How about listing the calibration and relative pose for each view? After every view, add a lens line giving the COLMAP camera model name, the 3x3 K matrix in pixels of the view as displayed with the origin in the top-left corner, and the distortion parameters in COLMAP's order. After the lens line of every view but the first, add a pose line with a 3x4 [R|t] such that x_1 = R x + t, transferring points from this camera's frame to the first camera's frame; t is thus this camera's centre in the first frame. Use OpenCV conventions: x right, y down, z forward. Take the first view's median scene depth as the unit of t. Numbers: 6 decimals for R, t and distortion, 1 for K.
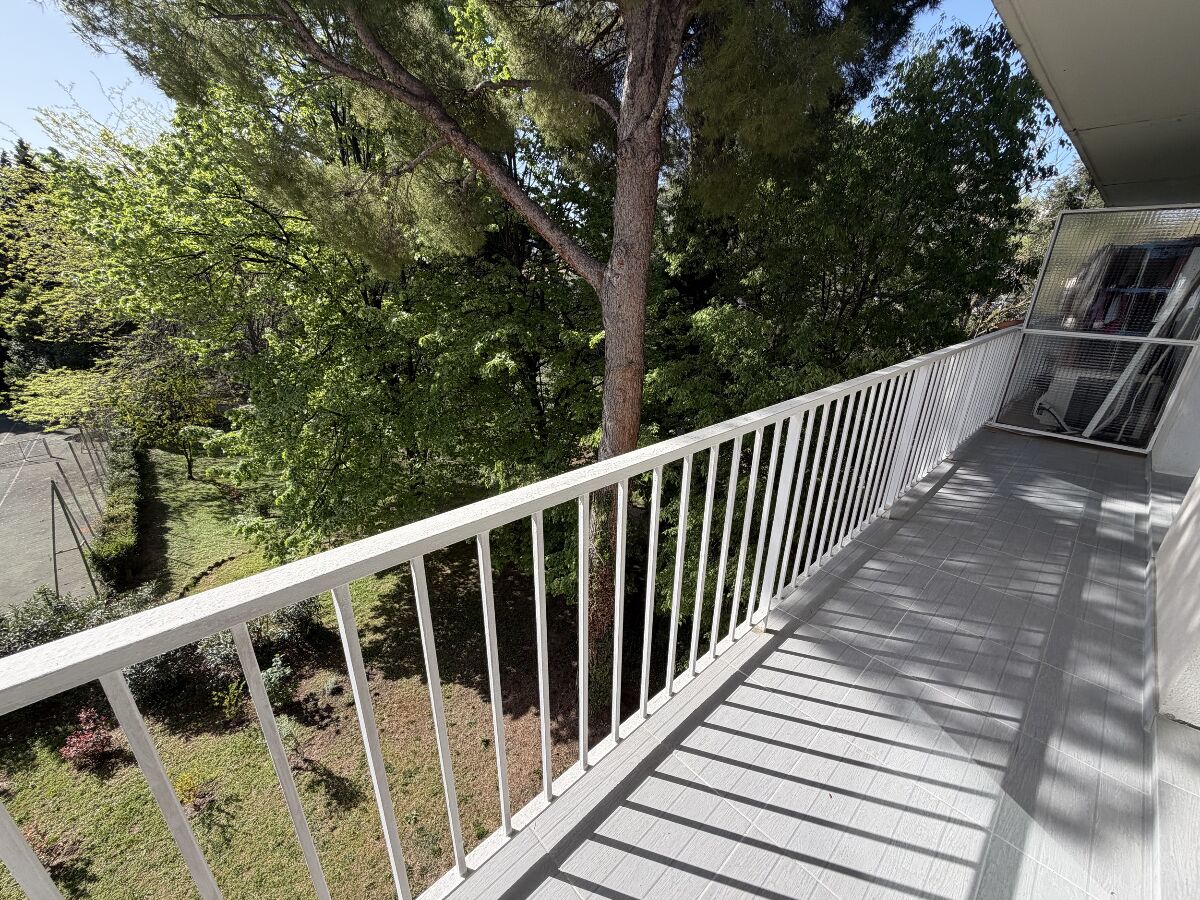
lens RADIAL K [[475.4, 0, 598.8], [0, 475.4, 449.4], [0, 0, 1]] dist [0.000269, -0.000033]
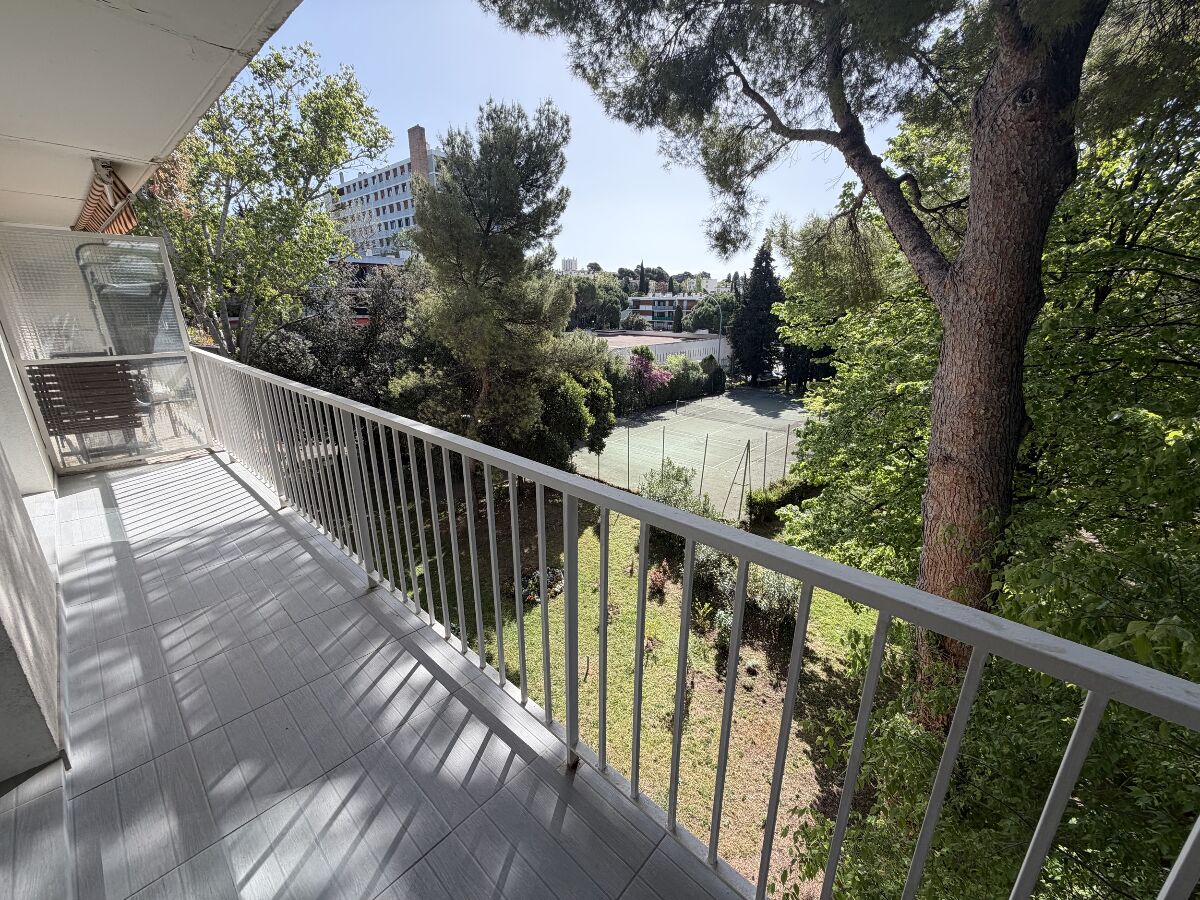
lens RADIAL K [[475.4, 0, 598.8], [0, 475.4, 449.4], [0, 0, 1]] dist [0.000269, -0.000033]
pose [[0.094210, 0.283596, -0.954305, 0.402741], [-0.356643, 0.904563, 0.233606, -0.123563], [0.929479, 0.318338, 0.186362, 0.330505]]
